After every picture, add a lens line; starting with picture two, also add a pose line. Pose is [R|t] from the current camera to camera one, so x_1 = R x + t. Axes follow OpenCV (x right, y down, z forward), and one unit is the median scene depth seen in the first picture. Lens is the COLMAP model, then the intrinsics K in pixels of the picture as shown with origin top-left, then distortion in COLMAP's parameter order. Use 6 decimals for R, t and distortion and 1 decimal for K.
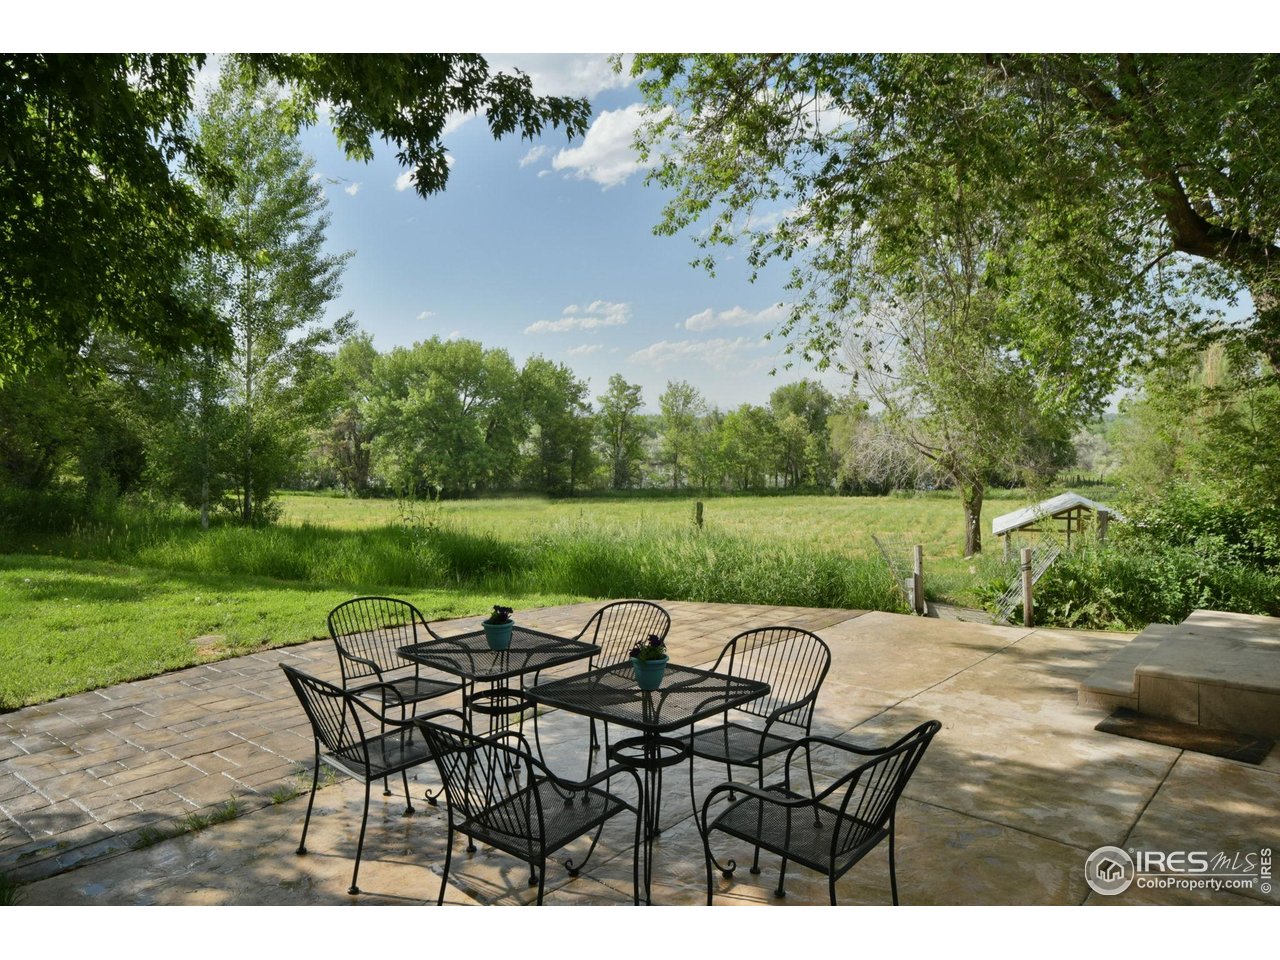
lens RADIAL K [[900.6, 0, 635.3], [0, 900.6, 486.9], [0, 0, 1]] dist [0.007856, 0.000261]
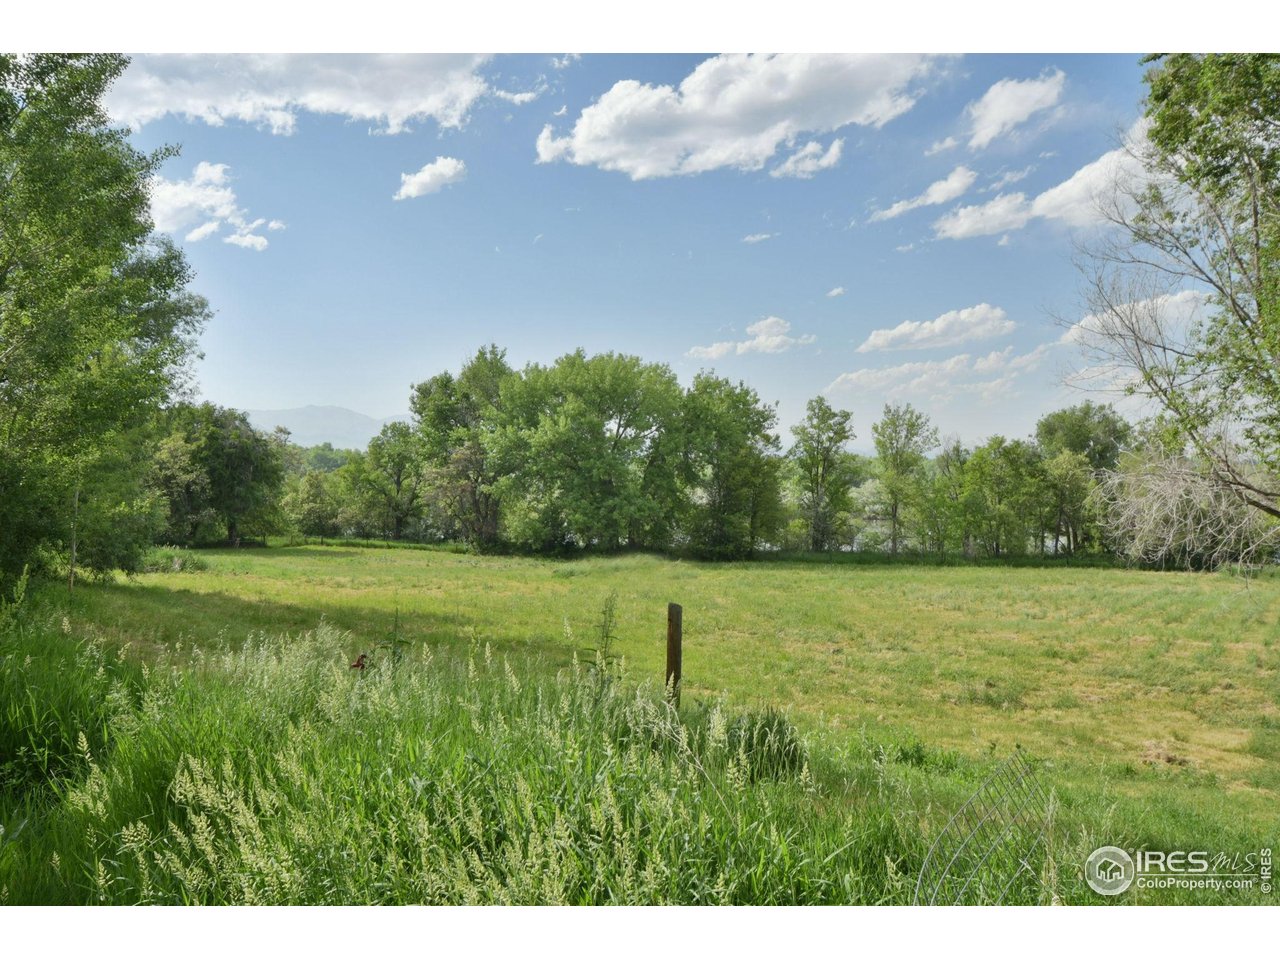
lens RADIAL K [[1029.7, 0, 662.7], [0, 1029.7, 510.7], [0, 0, 1]] dist [0.009617, 0.019461]
pose [[0.973303, 0.017082, -0.228889, 0.053239], [-0.023958, 0.999340, -0.027295, -0.004615], [0.228272, 0.032050, 0.973070, 0.148306]]
